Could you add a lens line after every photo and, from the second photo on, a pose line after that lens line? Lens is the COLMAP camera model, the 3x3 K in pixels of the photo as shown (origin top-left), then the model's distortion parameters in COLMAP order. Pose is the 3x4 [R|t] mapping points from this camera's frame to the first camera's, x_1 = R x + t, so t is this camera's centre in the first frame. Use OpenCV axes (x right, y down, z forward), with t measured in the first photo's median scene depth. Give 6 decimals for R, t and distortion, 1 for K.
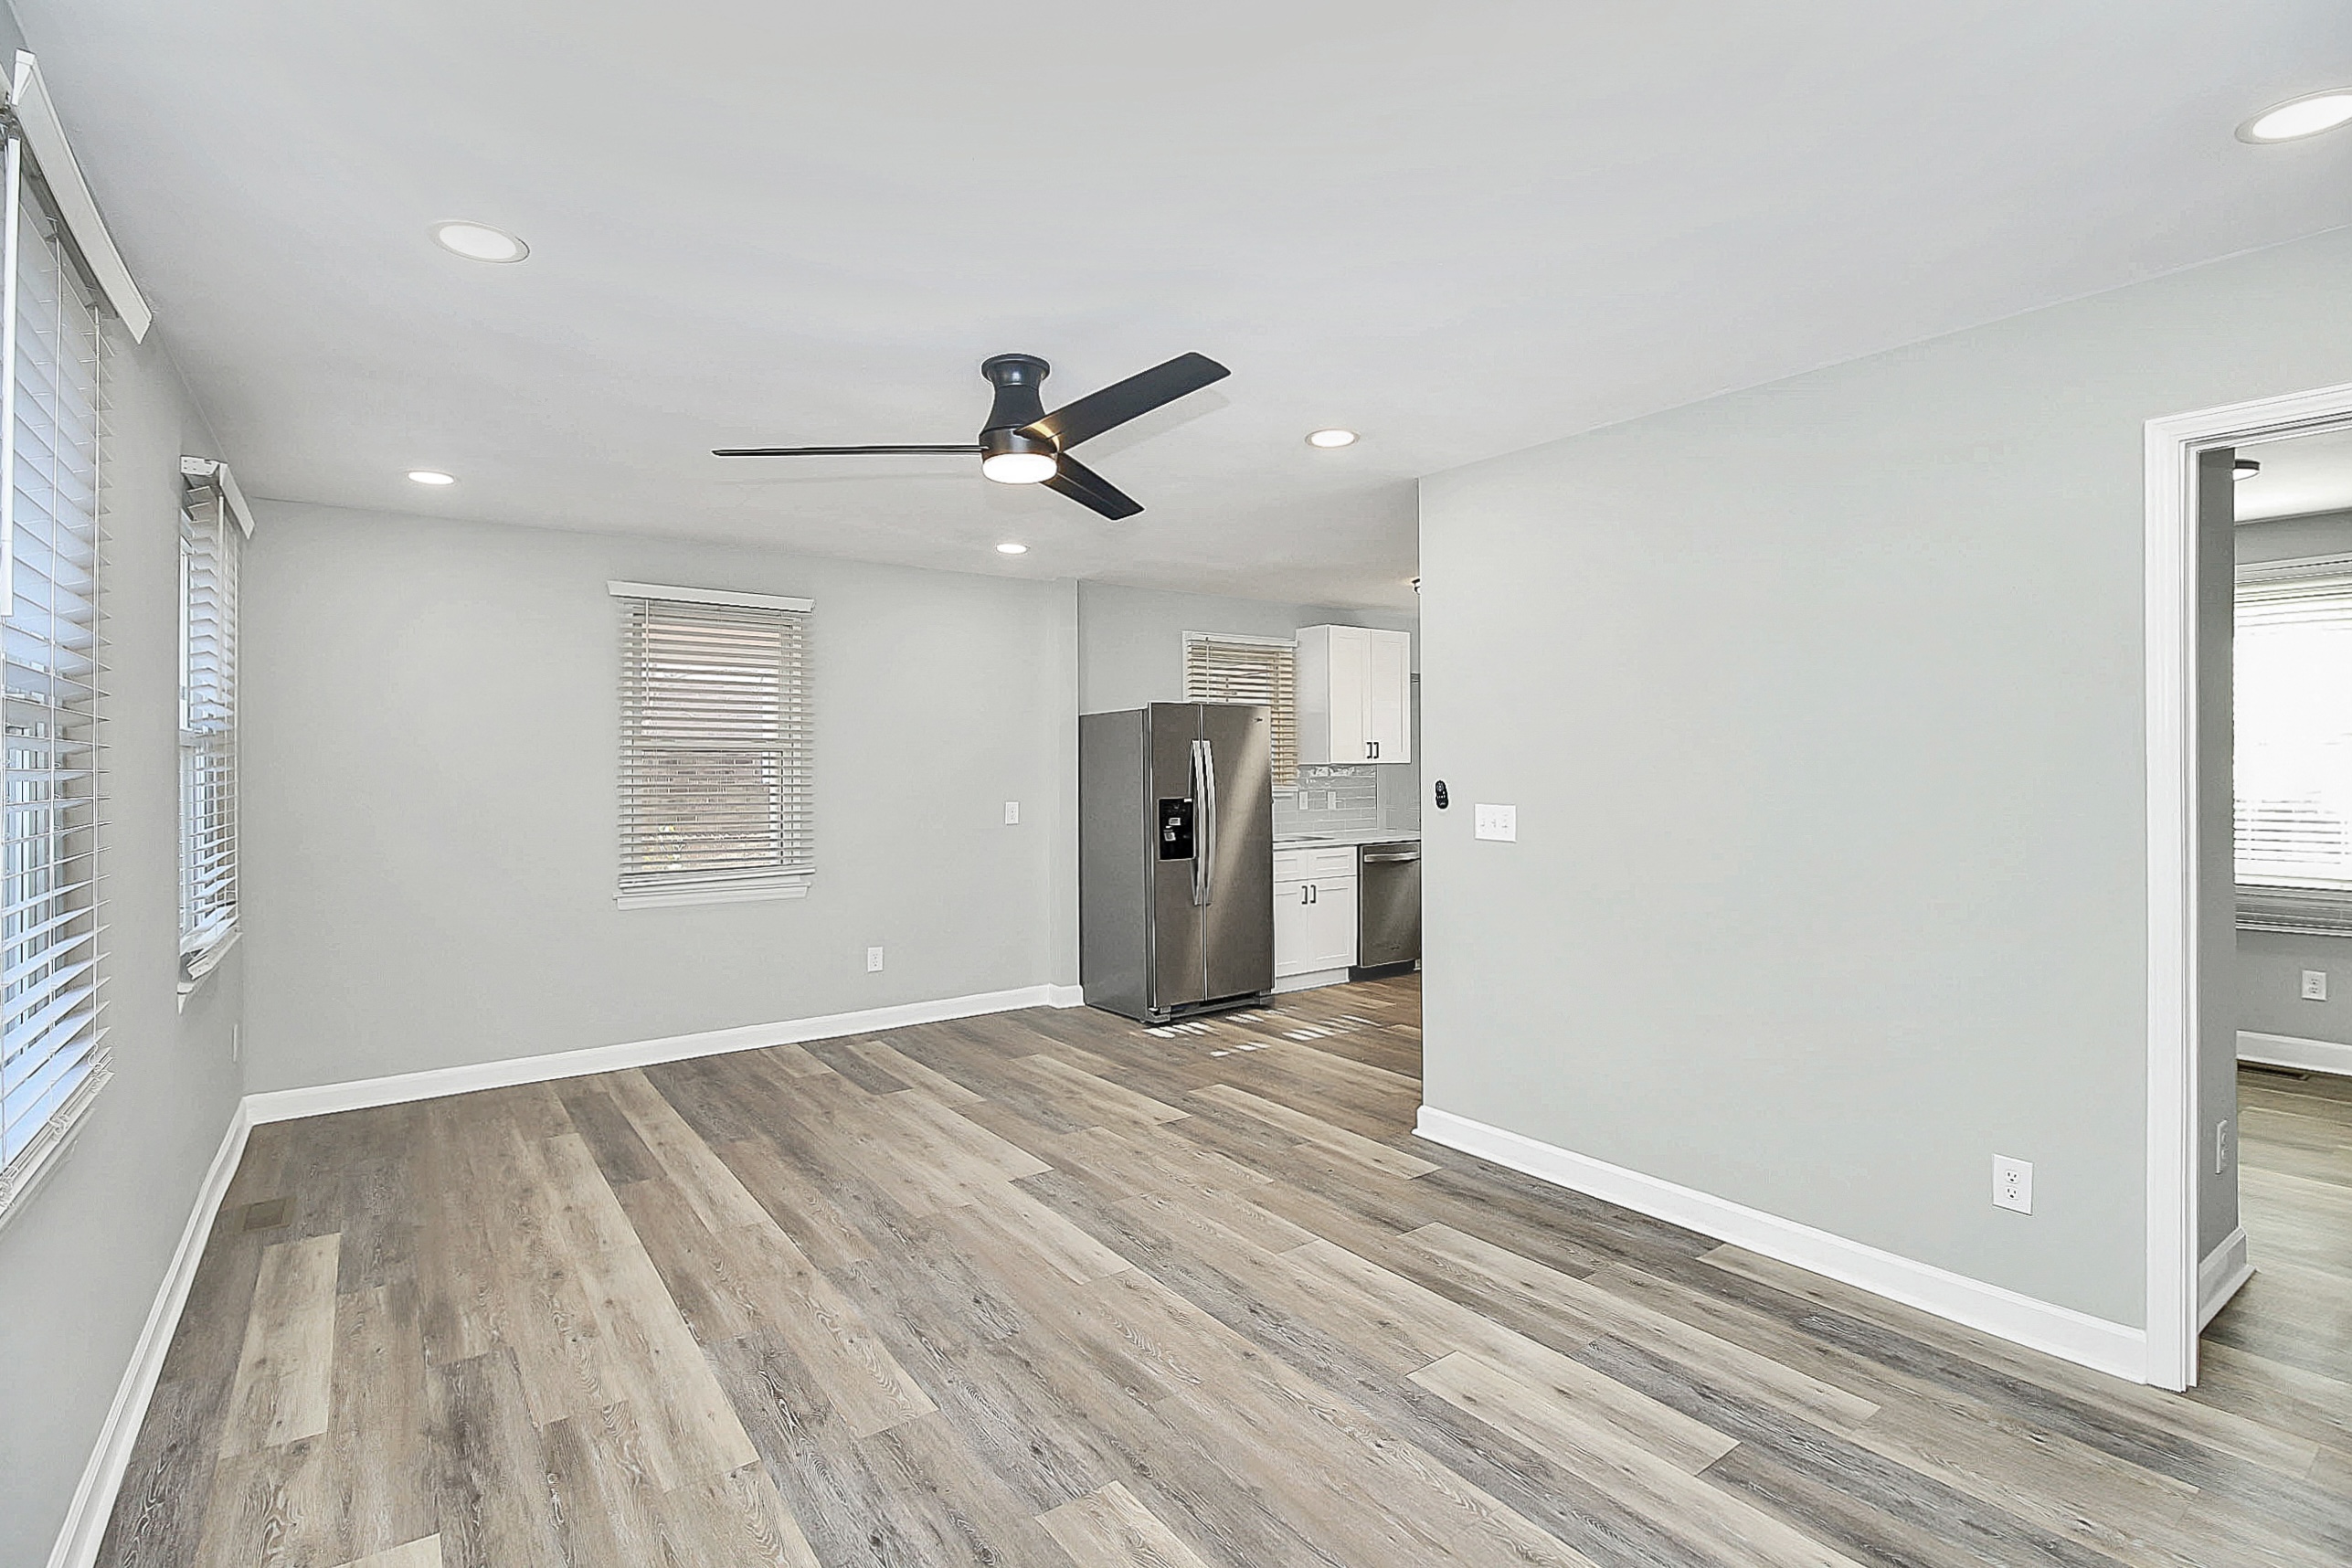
lens RADIAL K [[1111.2, 0, 1174.8], [0, 1111.2, 761.5], [0, 0, 1]] dist [0.005399, -0.016127]
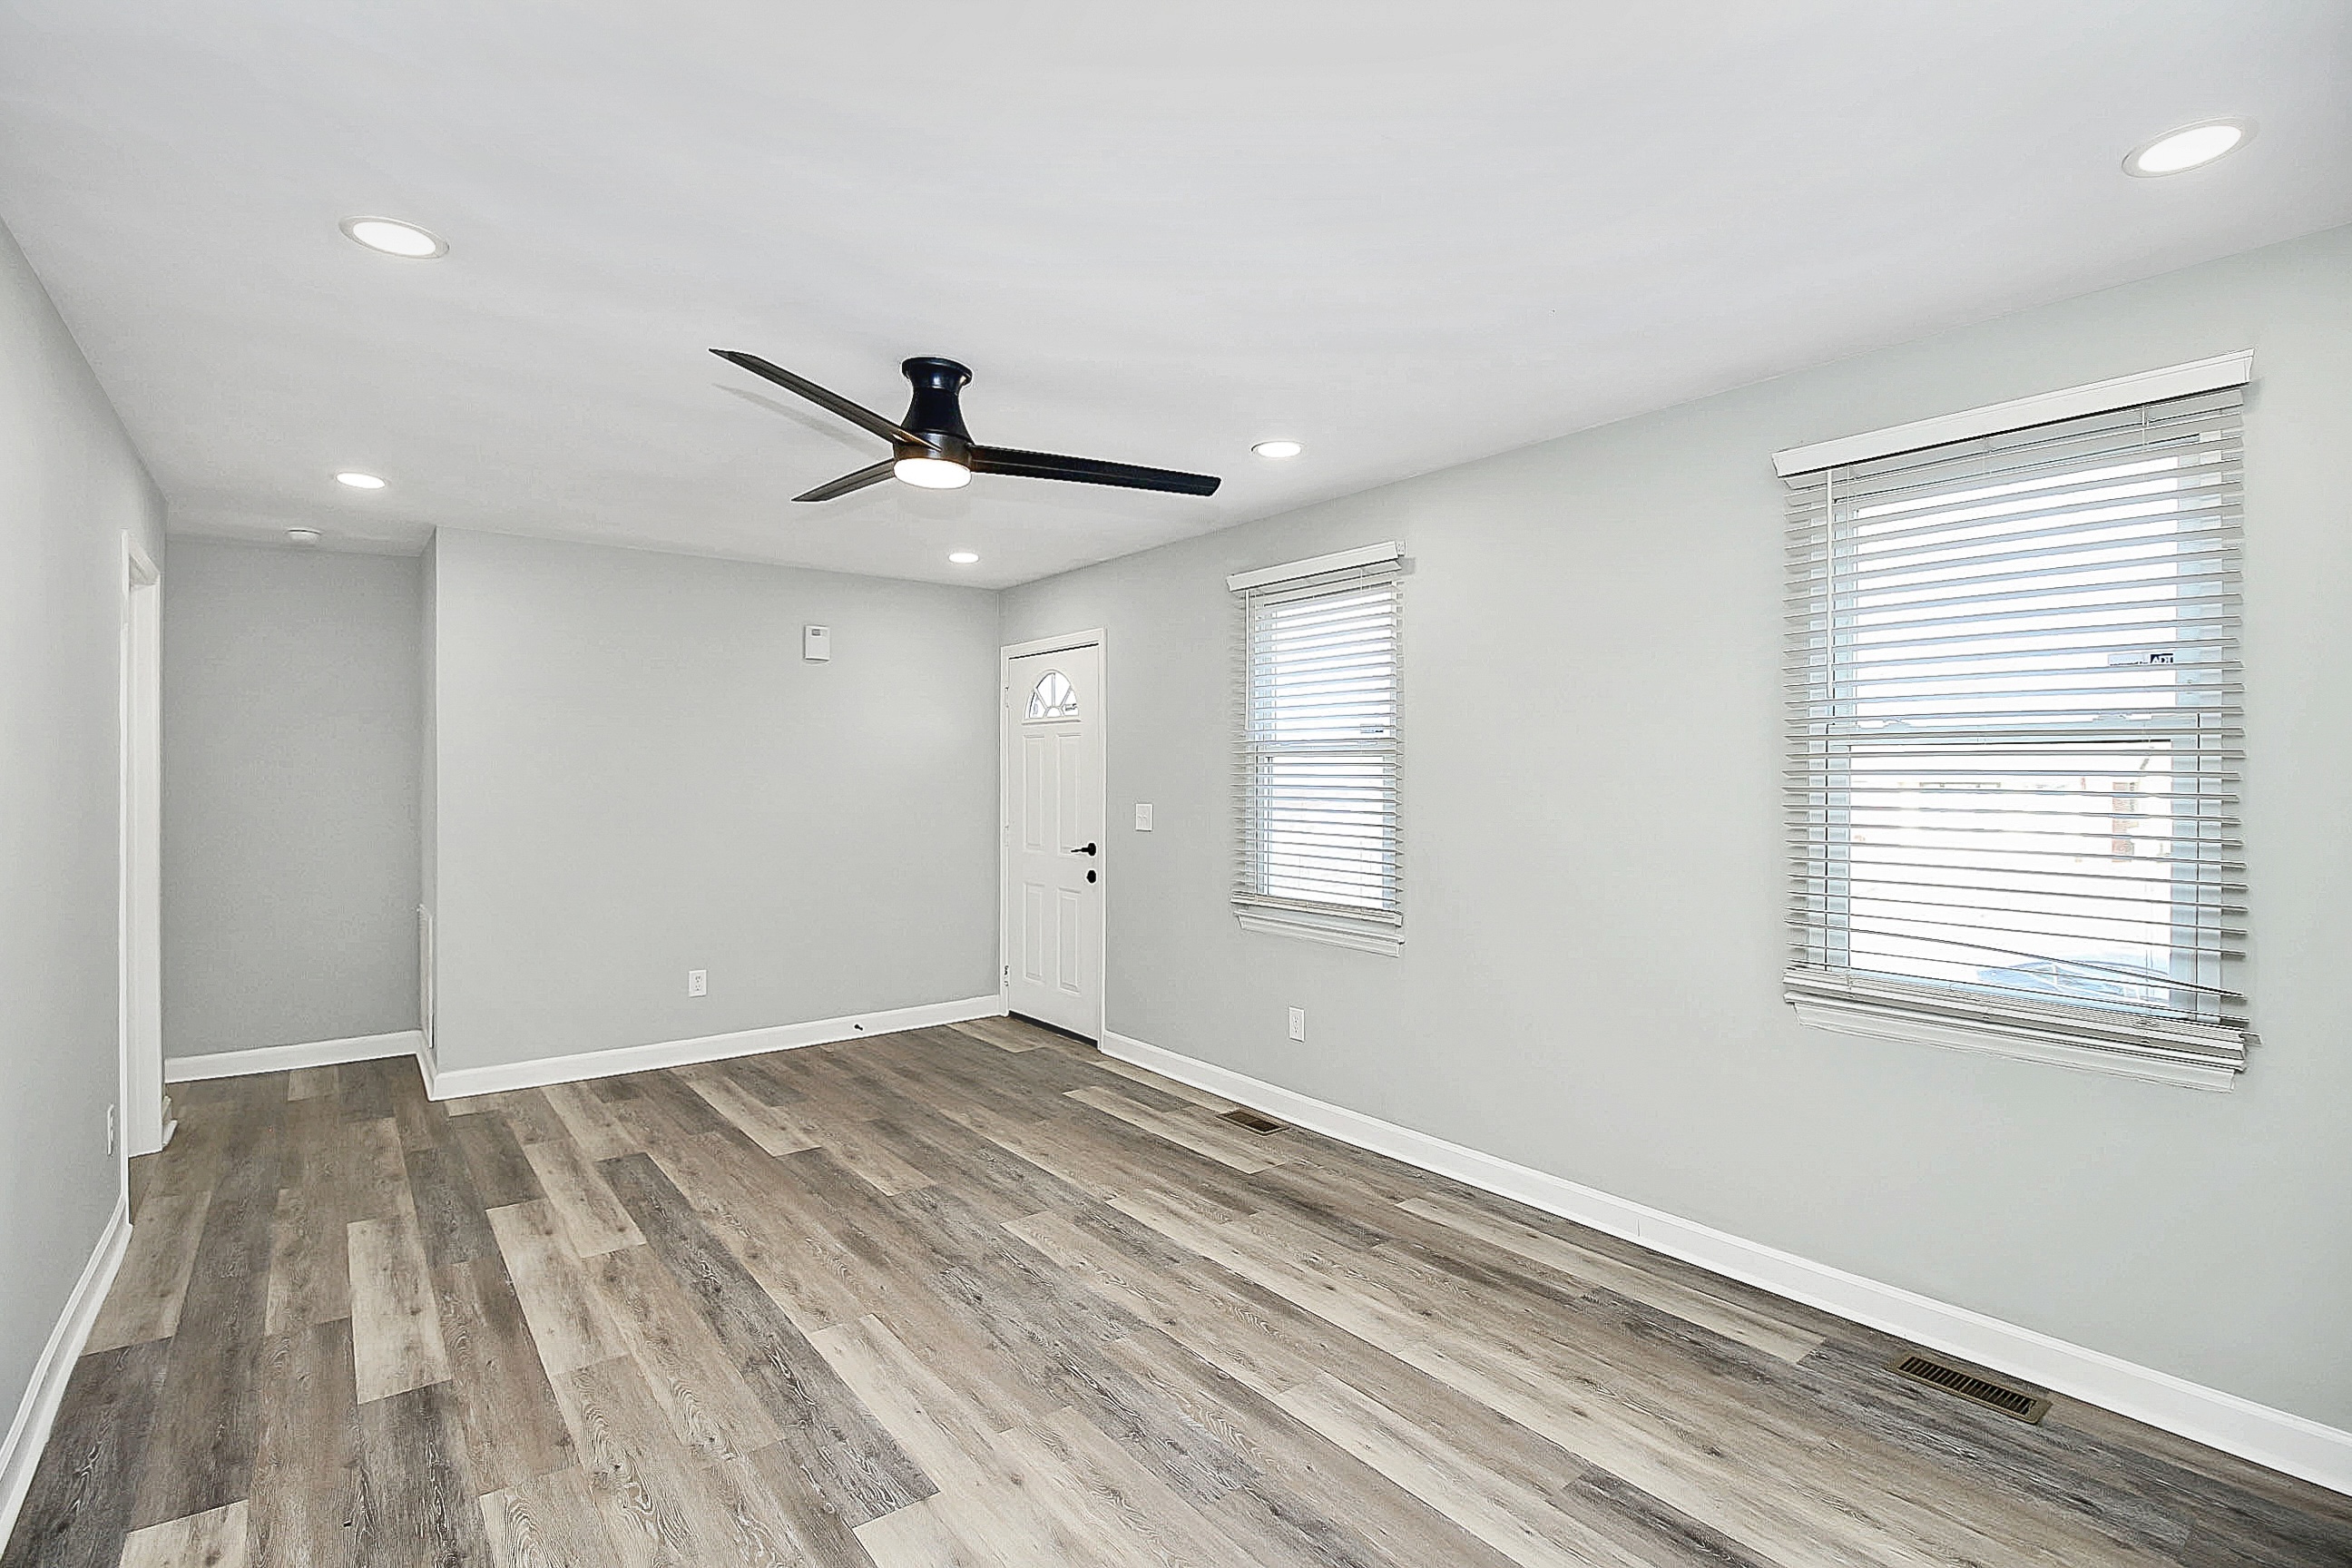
lens RADIAL K [[1111.2, 0, 1174.8], [0, 1111.2, 761.5], [0, 0, 1]] dist [0.005399, -0.016127]
pose [[-0.999422, 0.005410, -0.033573, -0.327950], [0.005948, 0.999855, -0.015950, 0.005766], [0.033482, -0.016140, -0.999309, 2.042952]]
